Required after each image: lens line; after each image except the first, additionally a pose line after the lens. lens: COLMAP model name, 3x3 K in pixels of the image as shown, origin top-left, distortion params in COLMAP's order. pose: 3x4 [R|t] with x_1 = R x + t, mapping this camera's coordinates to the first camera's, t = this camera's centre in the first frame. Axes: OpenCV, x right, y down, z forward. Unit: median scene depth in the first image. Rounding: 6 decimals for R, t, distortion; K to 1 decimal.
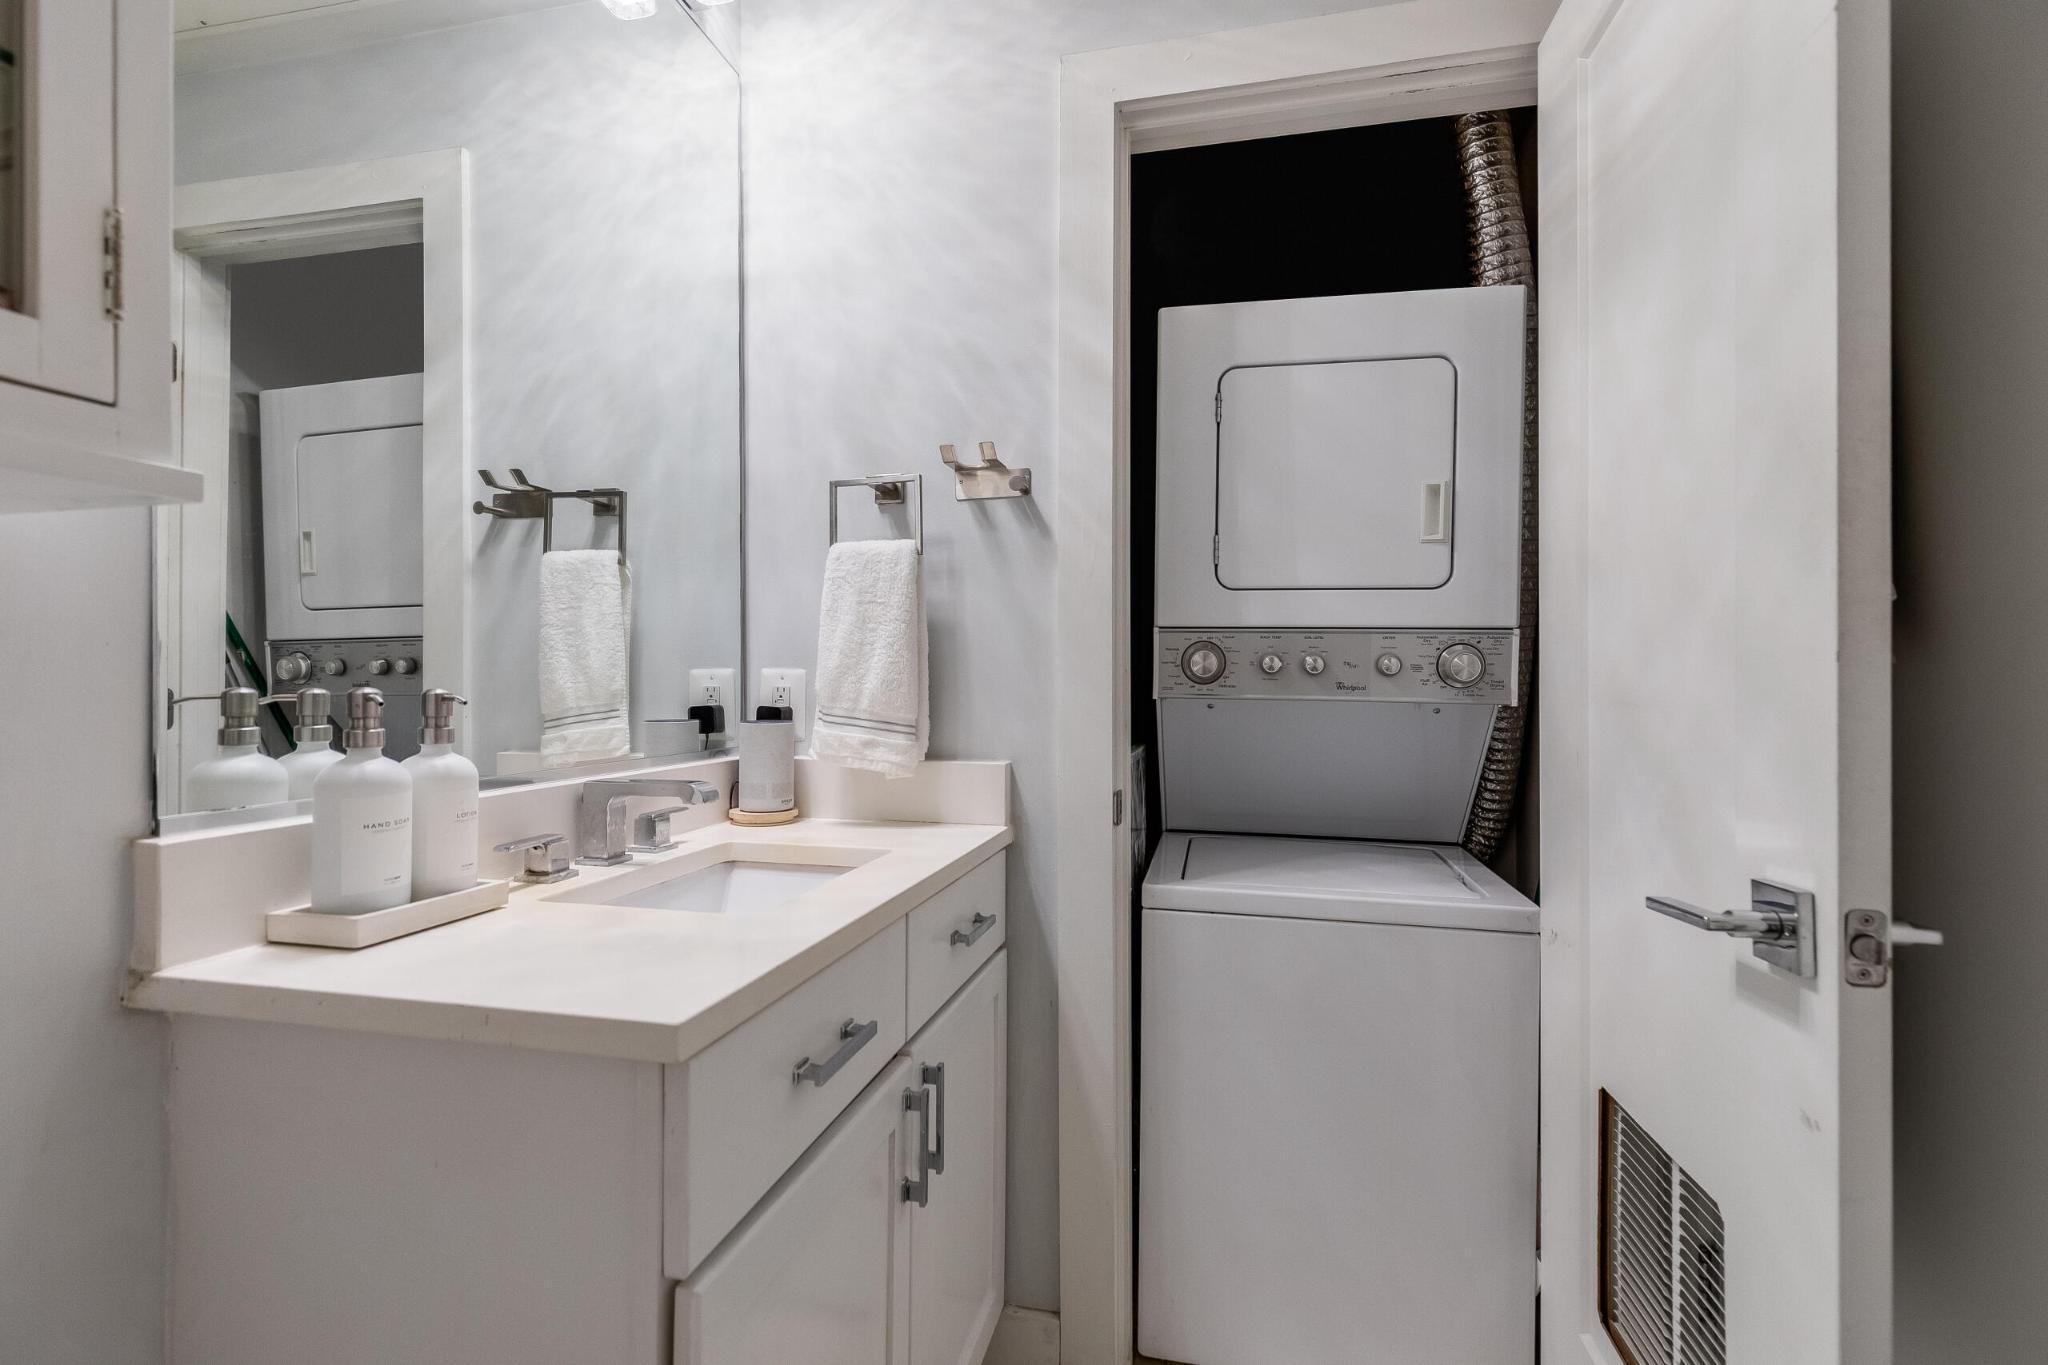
lens RADIAL K [[914.6, 0, 1025.1], [0, 914.6, 703.8], [0, 0, 1]] dist [0.002536, -0.000013]
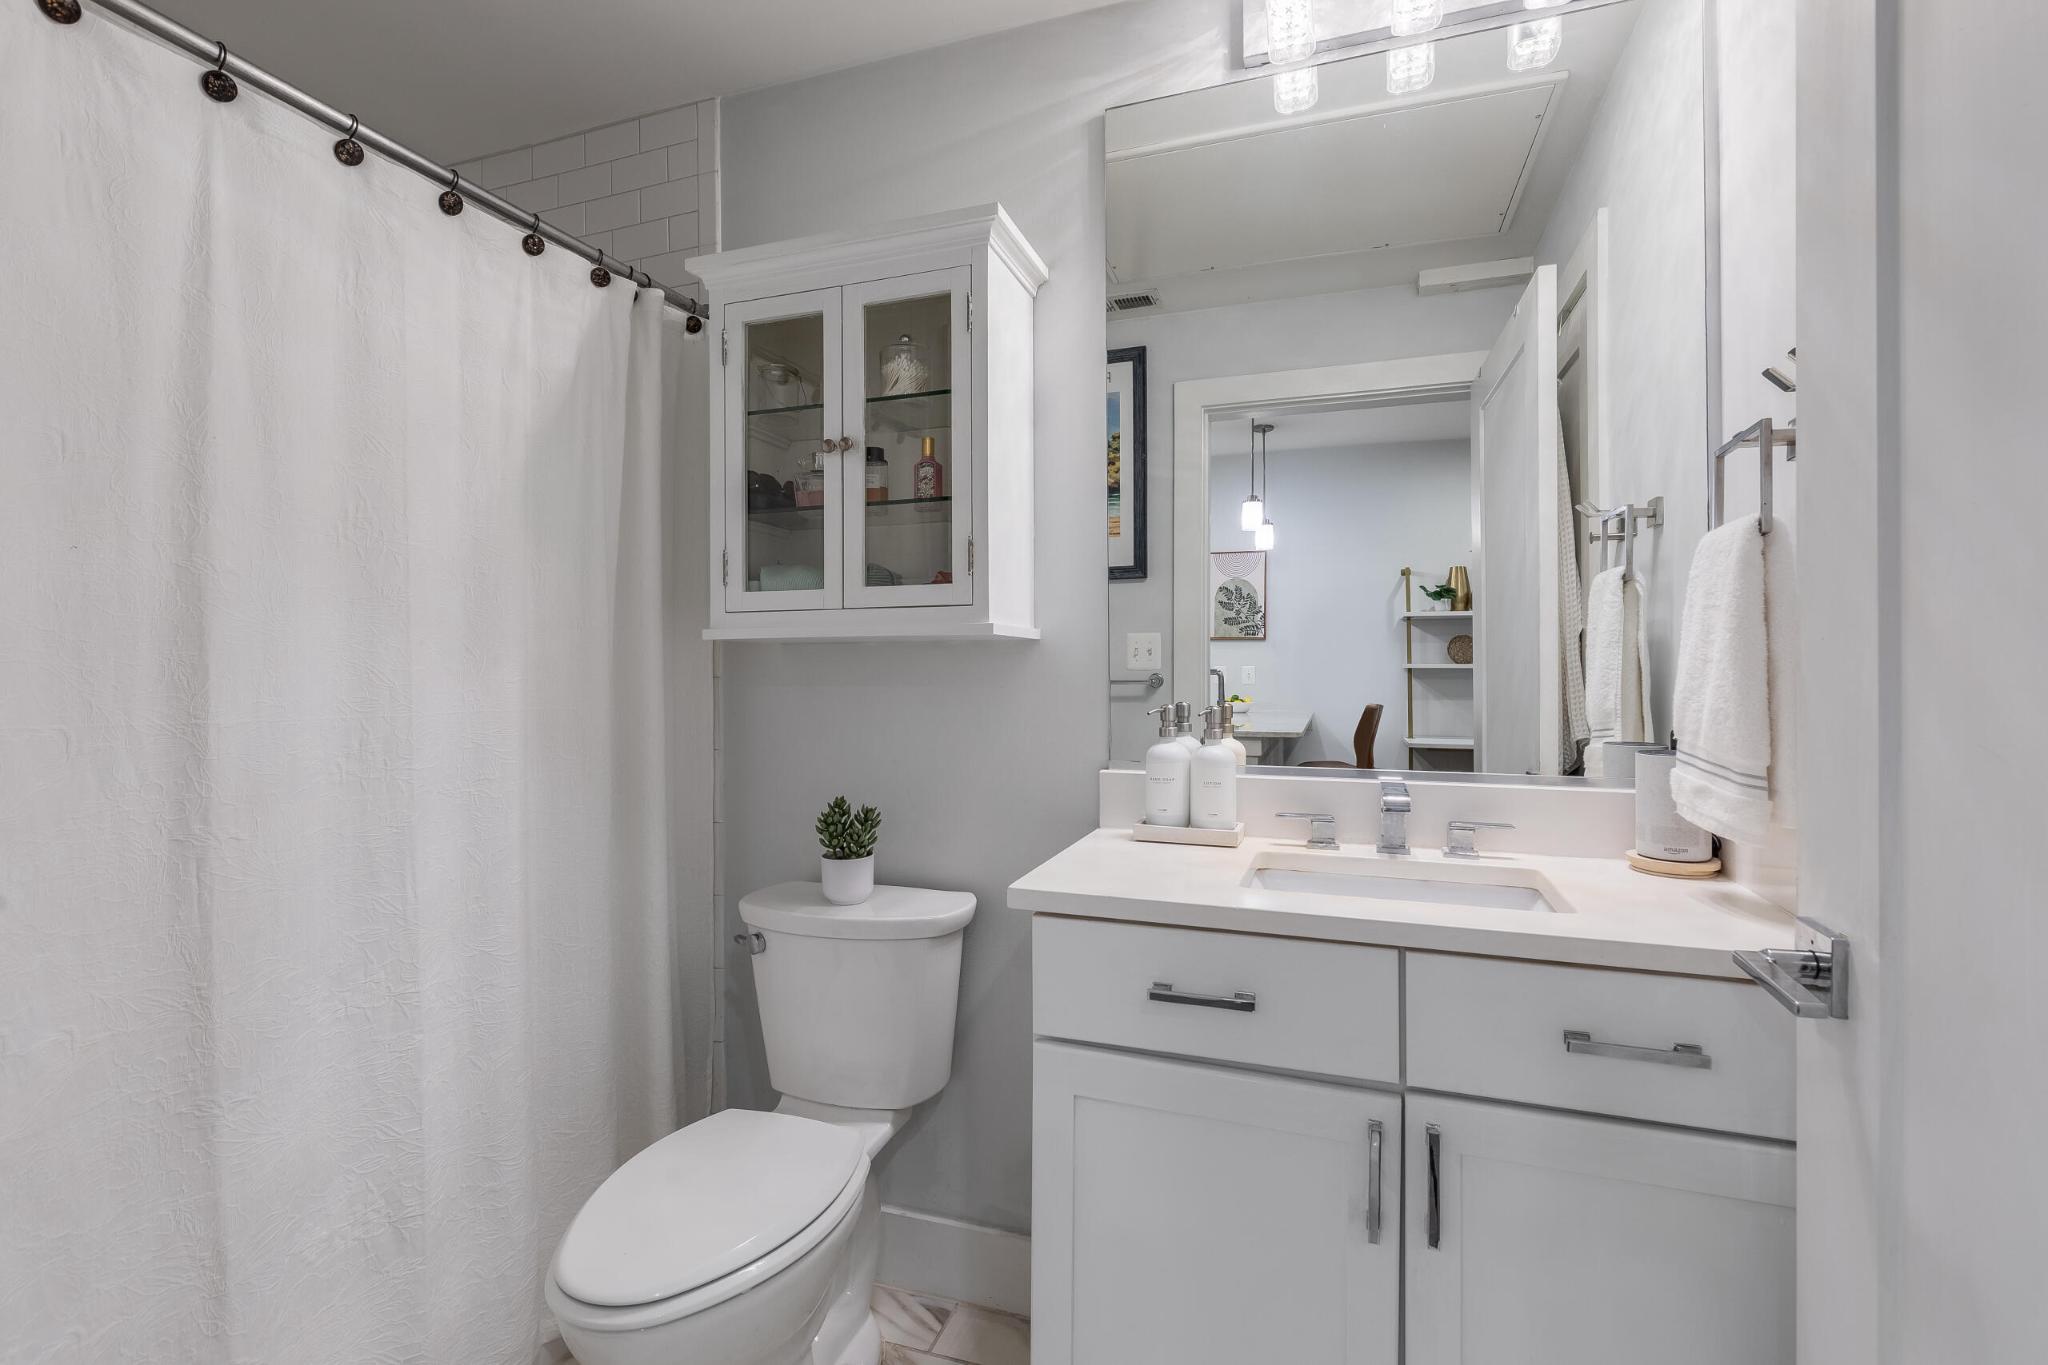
lens RADIAL K [[914.6, 0, 1025.1], [0, 914.6, 703.8], [0, 0, 1]] dist [0.002536, -0.000013]
pose [[-0.134141, 0.038743, -0.990205, 0.773961], [-0.006416, 0.999181, 0.039963, -0.067255], [0.990942, 0.011714, -0.133782, 0.594347]]
